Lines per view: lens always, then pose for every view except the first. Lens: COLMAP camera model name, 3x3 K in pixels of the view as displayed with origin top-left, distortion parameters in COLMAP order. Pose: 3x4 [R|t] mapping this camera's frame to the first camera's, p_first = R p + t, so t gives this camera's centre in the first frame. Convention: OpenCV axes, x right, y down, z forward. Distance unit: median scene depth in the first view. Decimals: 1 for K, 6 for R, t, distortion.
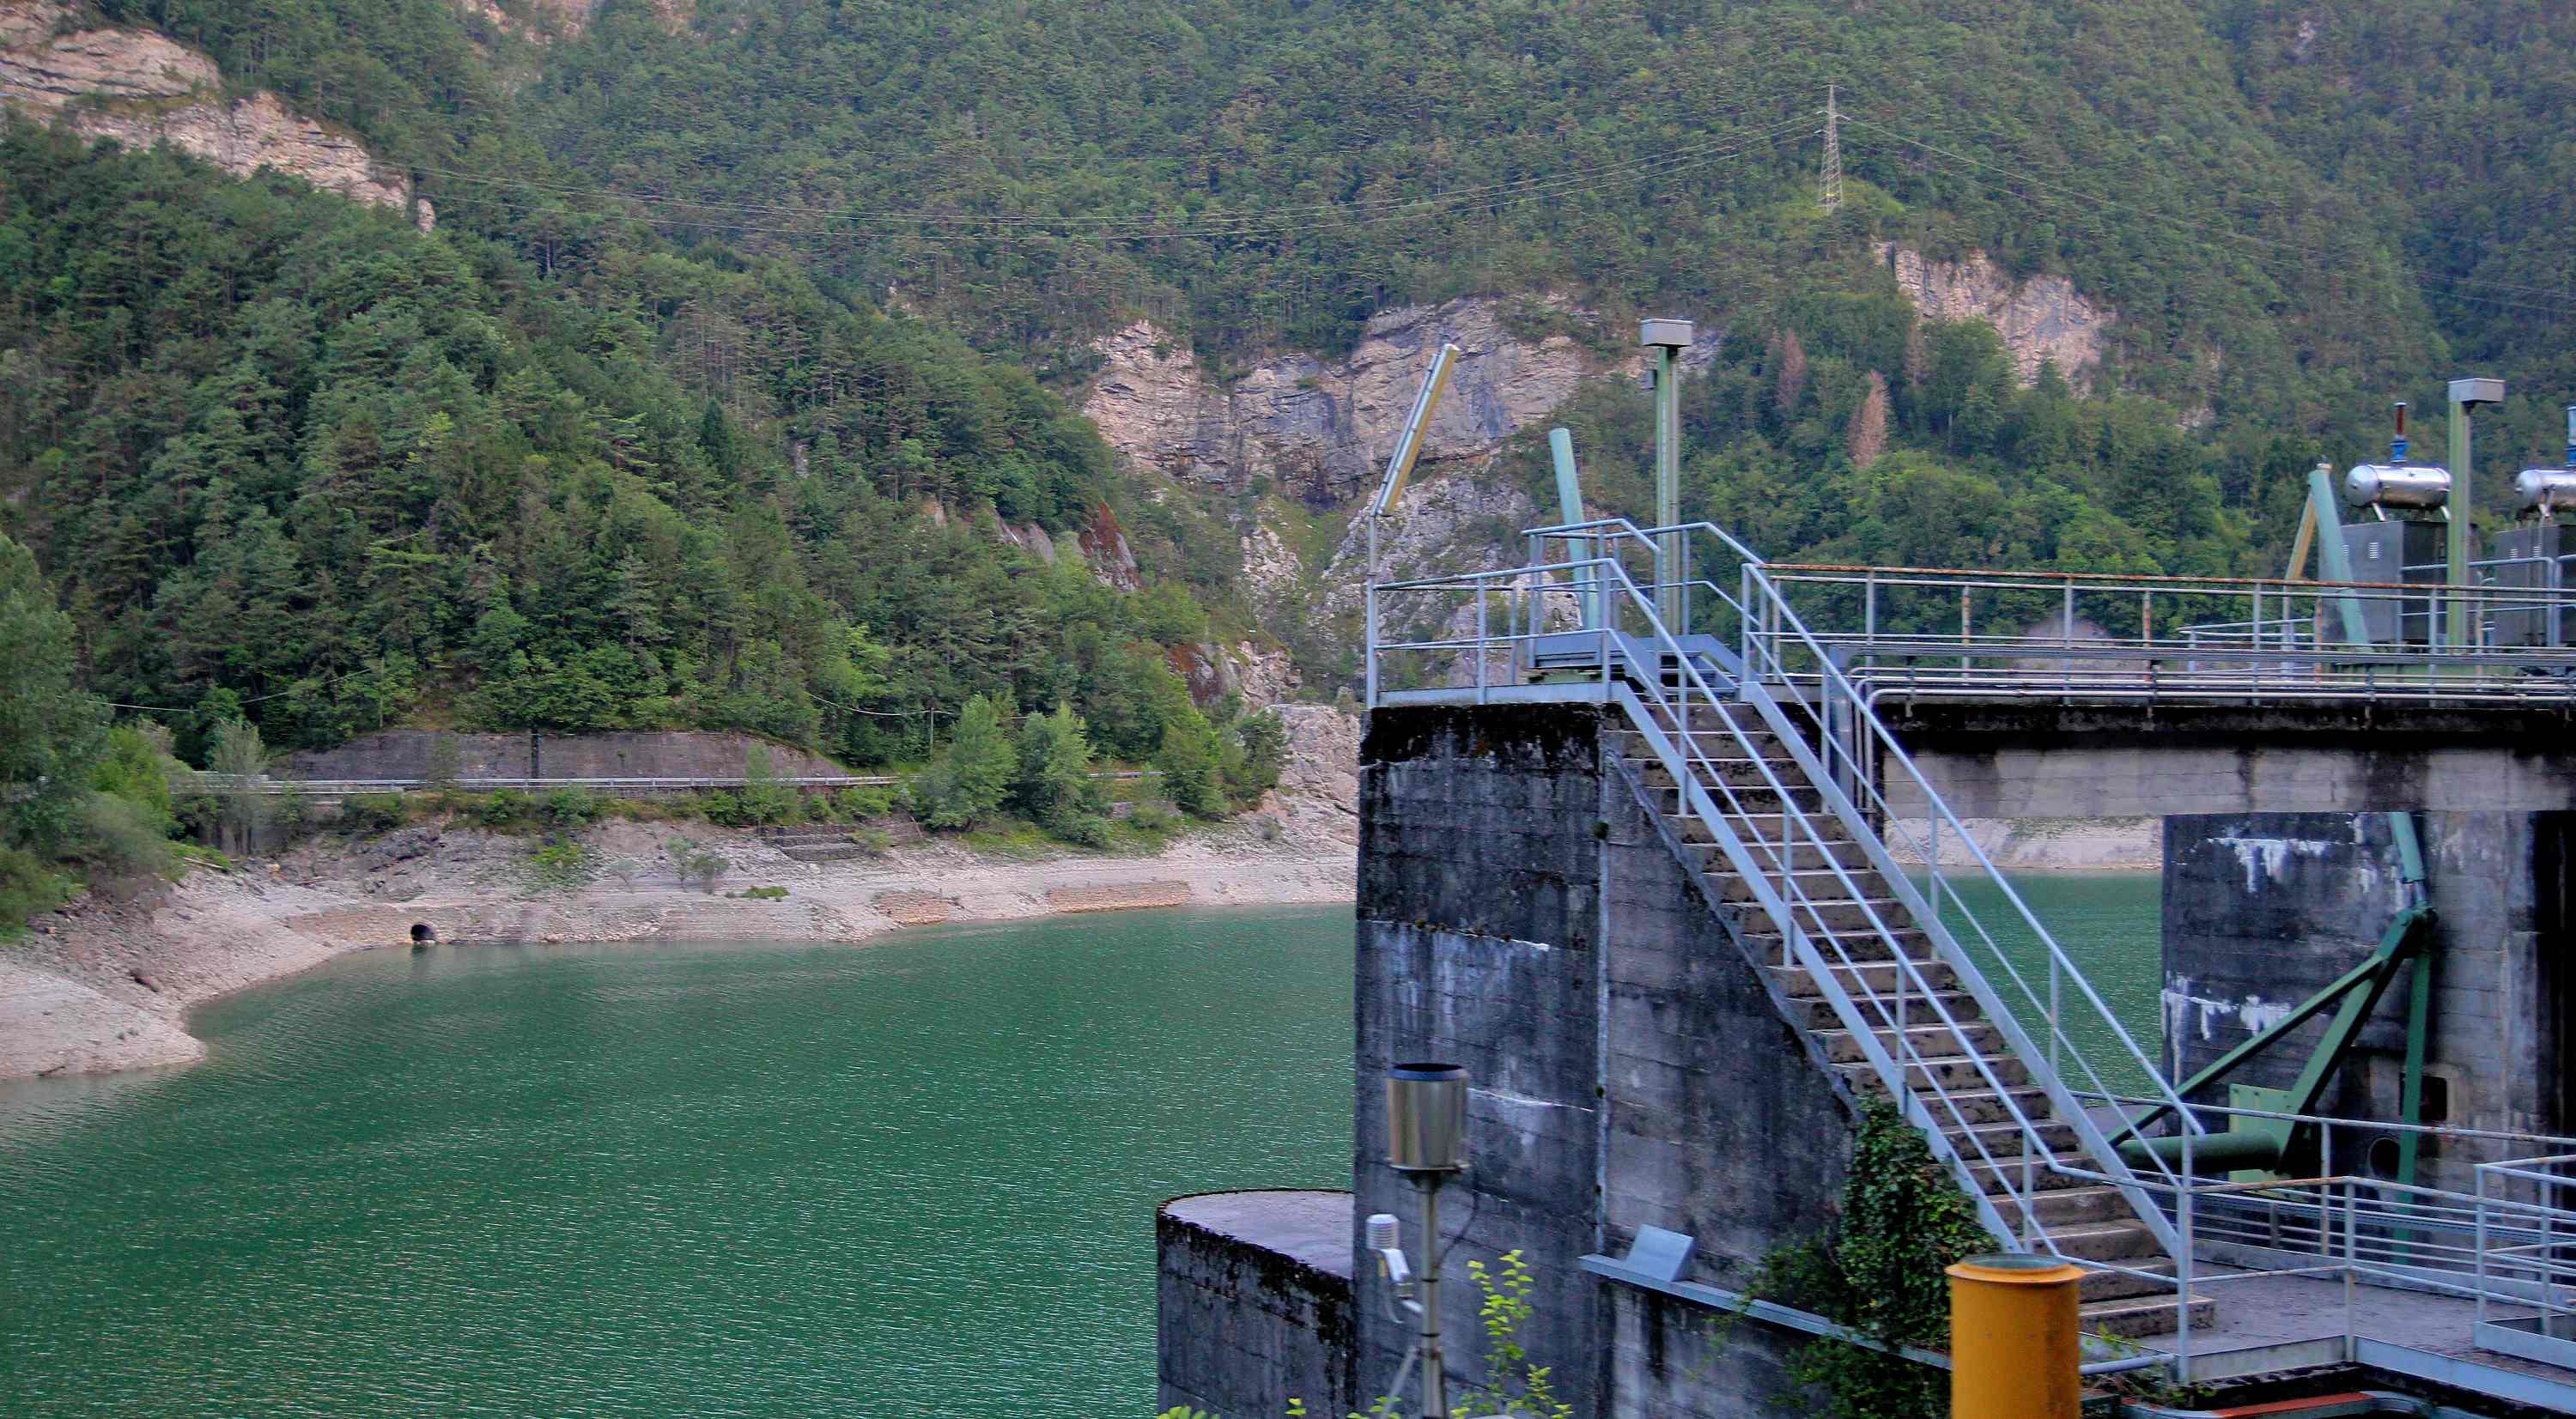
lens RADIAL K [[3616.7, 0, 1291.0], [0, 3616.7, 710.4], [0, 0, 1]] dist [0.171100, 0.000000]
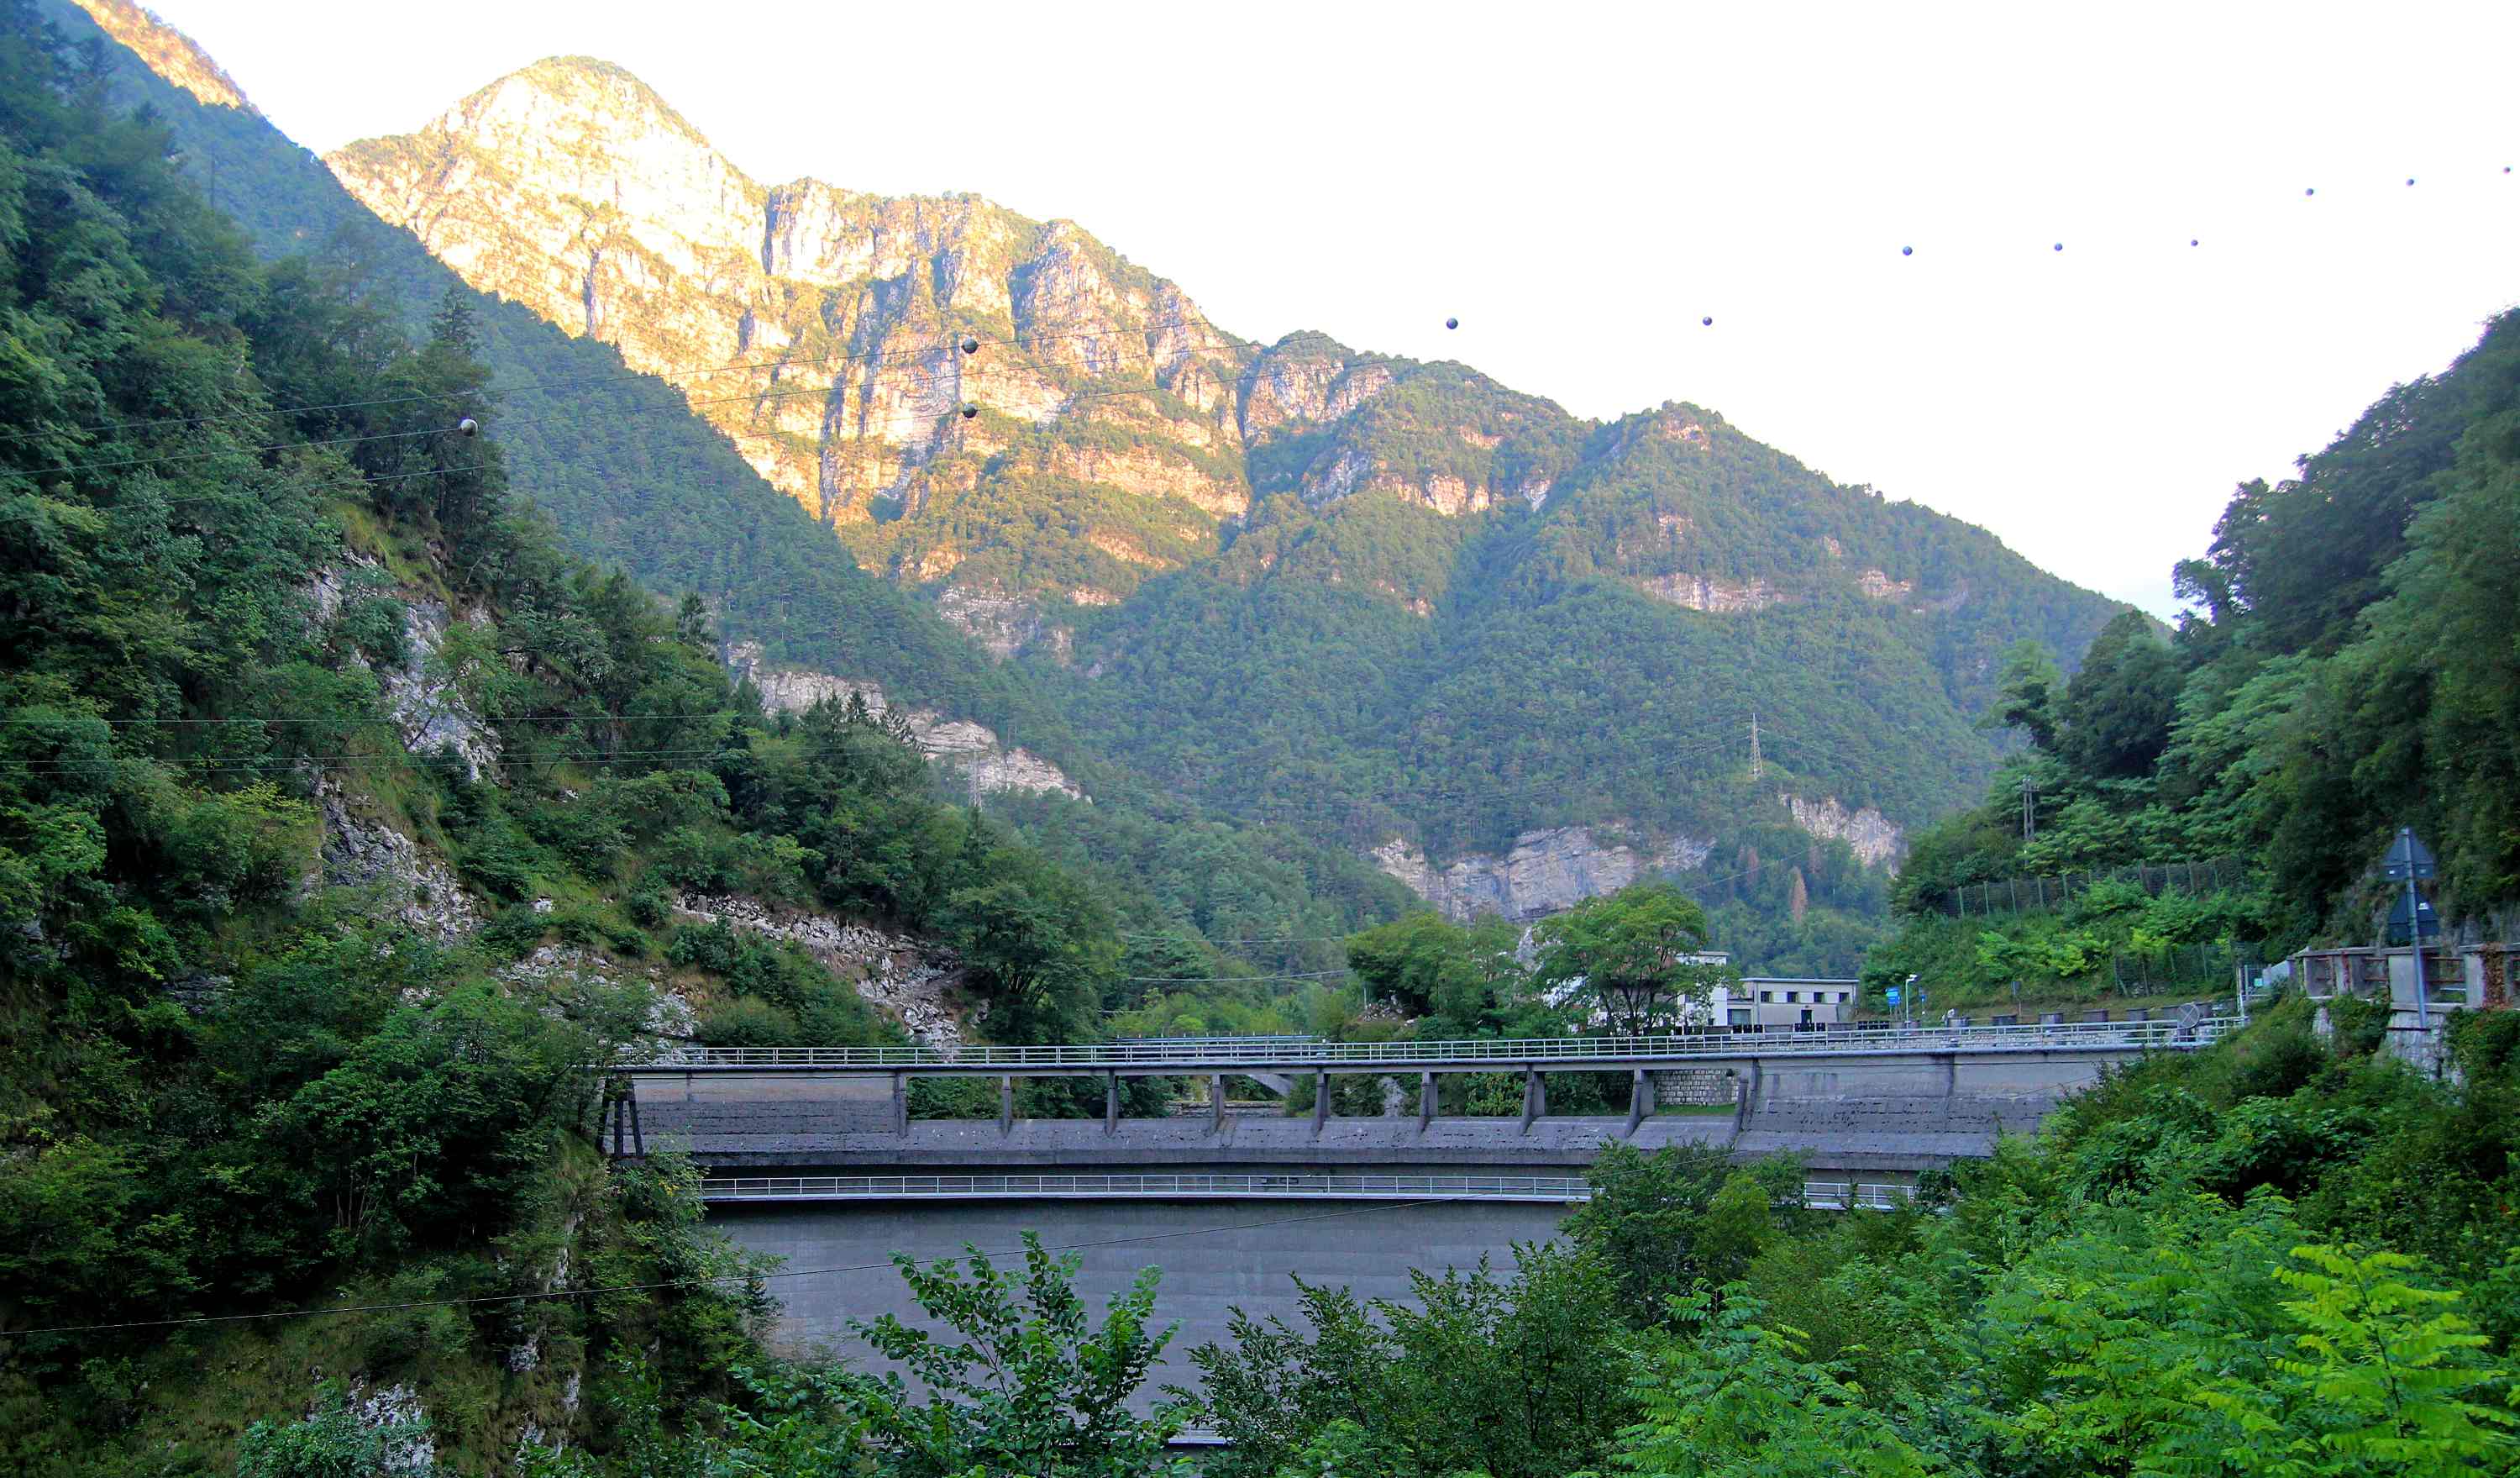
lens RADIAL K [[2423.6, 0, 1257.7], [0, 2423.6, 744.1], [0, 0, 1]] dist [-0.007976, -0.001129]
pose [[0.999873, -0.012010, -0.010491, -0.130635], [0.010609, 0.992143, -0.124655, 0.001333], [0.011905, 0.124528, 0.992145, -0.350129]]
